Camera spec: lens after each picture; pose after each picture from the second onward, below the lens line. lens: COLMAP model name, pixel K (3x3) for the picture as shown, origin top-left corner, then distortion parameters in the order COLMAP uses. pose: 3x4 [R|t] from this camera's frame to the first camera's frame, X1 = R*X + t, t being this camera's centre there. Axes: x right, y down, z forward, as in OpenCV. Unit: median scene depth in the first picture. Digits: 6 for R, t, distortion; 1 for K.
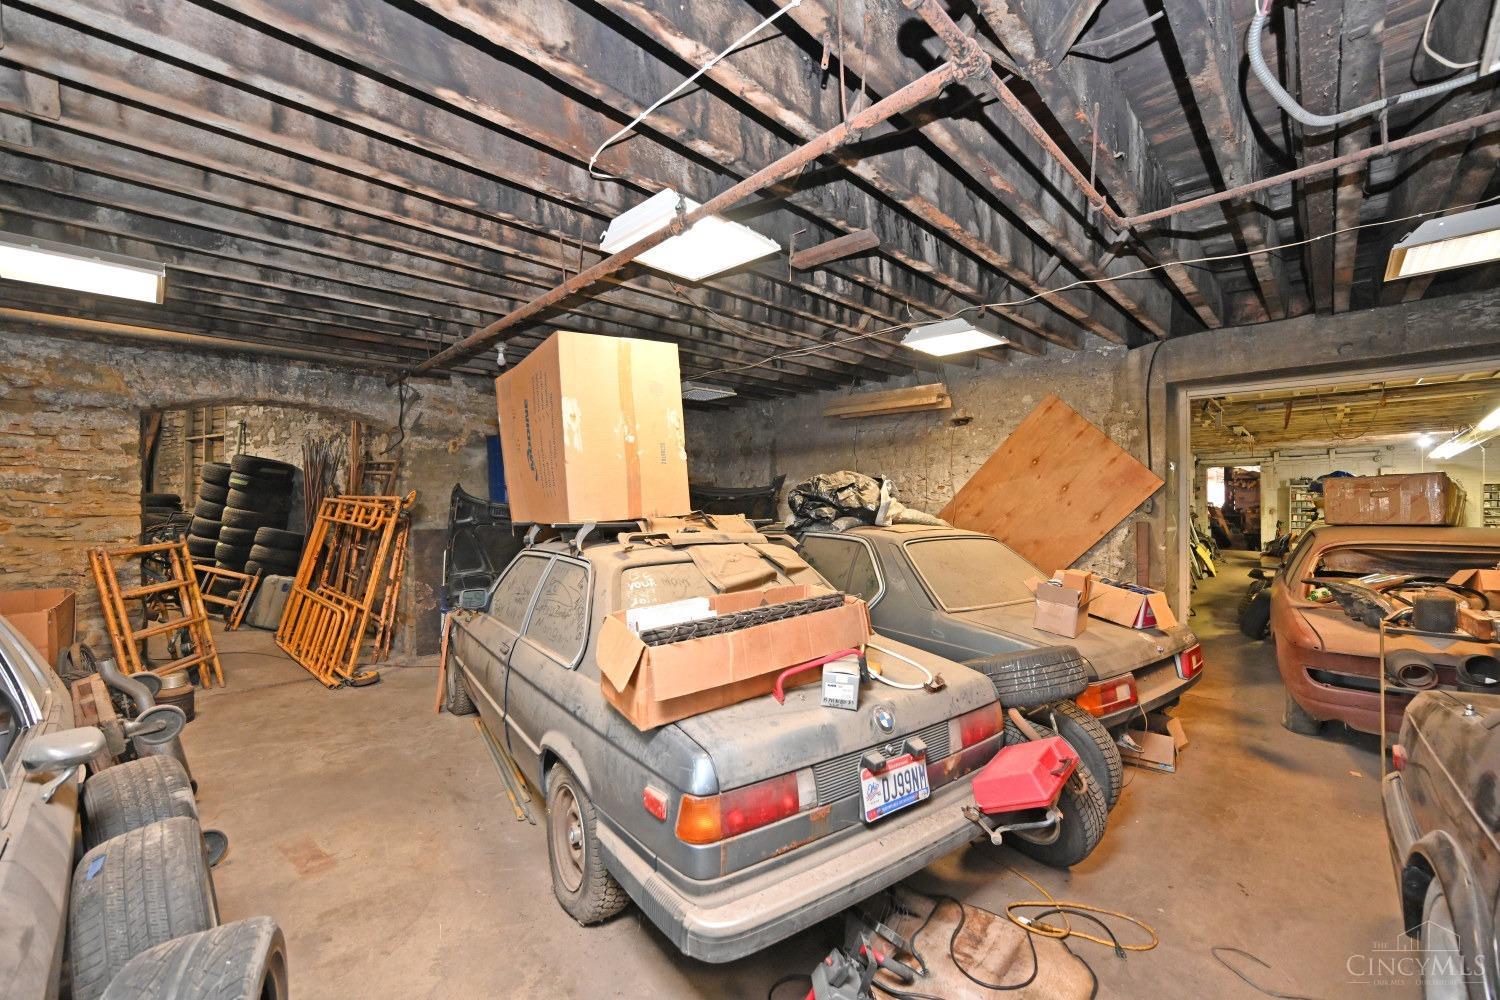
lens RADIAL K [[589.2, 0, 753.1], [0, 589.2, 505.2], [0, 0, 1]] dist [0.000681, 0.000000]
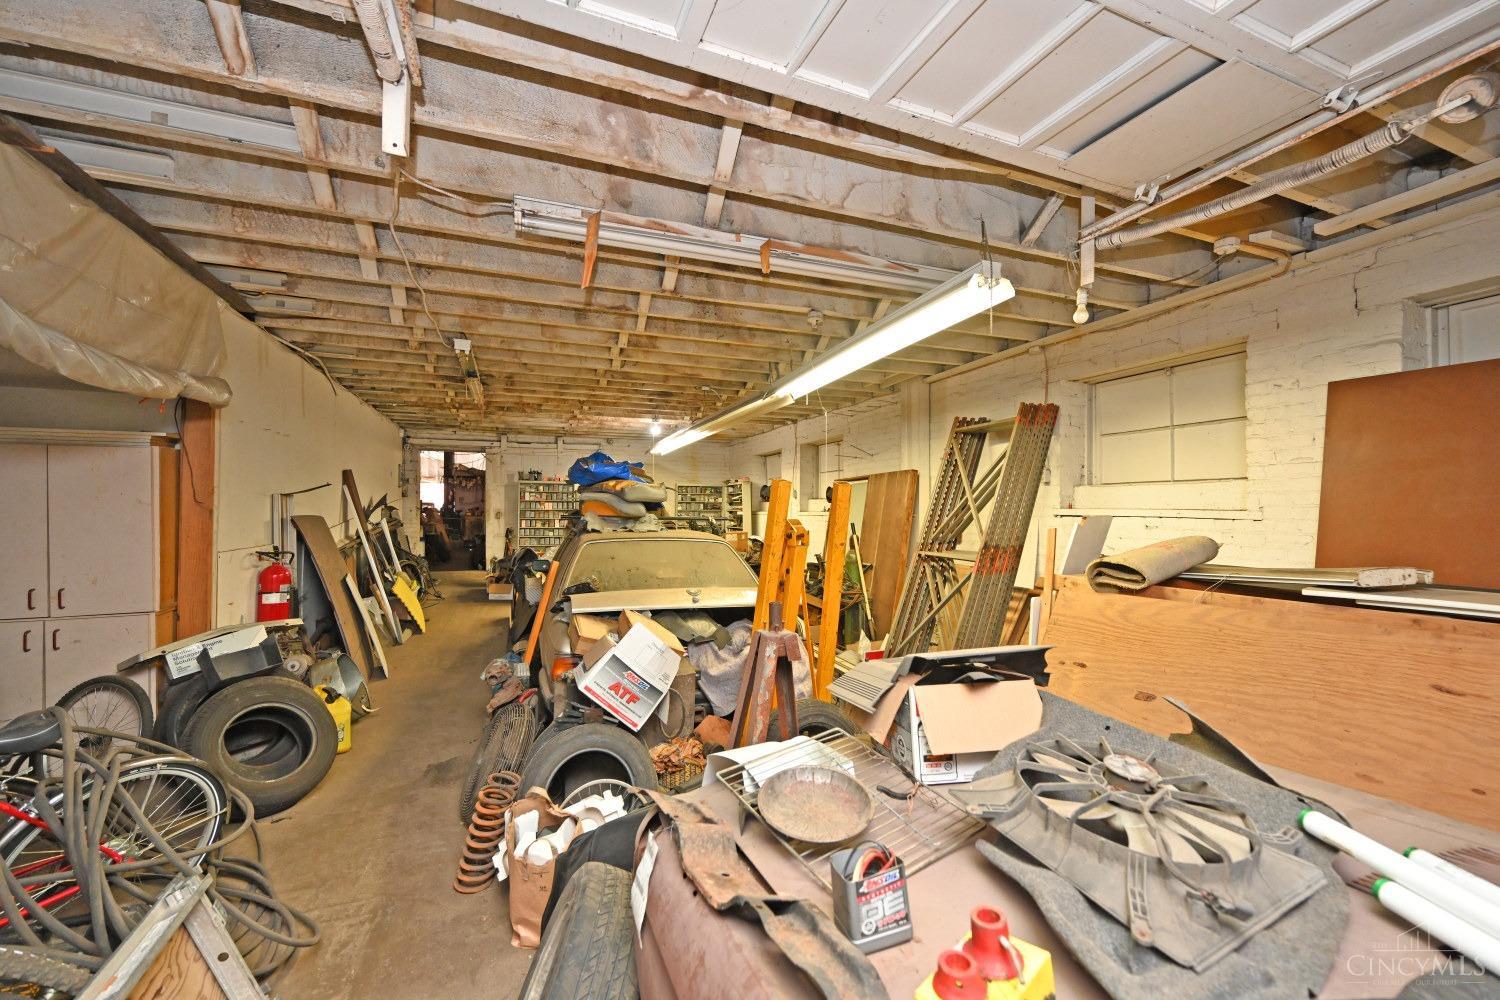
lens RADIAL K [[589.2, 0, 753.9], [0, 589.2, 504.2], [0, 0, 1]] dist [0.000681, 0.000000]
pose [[0.404657, 0.007540, 0.914438, 0.324079], [-0.005037, 0.999969, -0.006016, -0.000300], [-0.914455, -0.002171, 0.404682, 0.395191]]
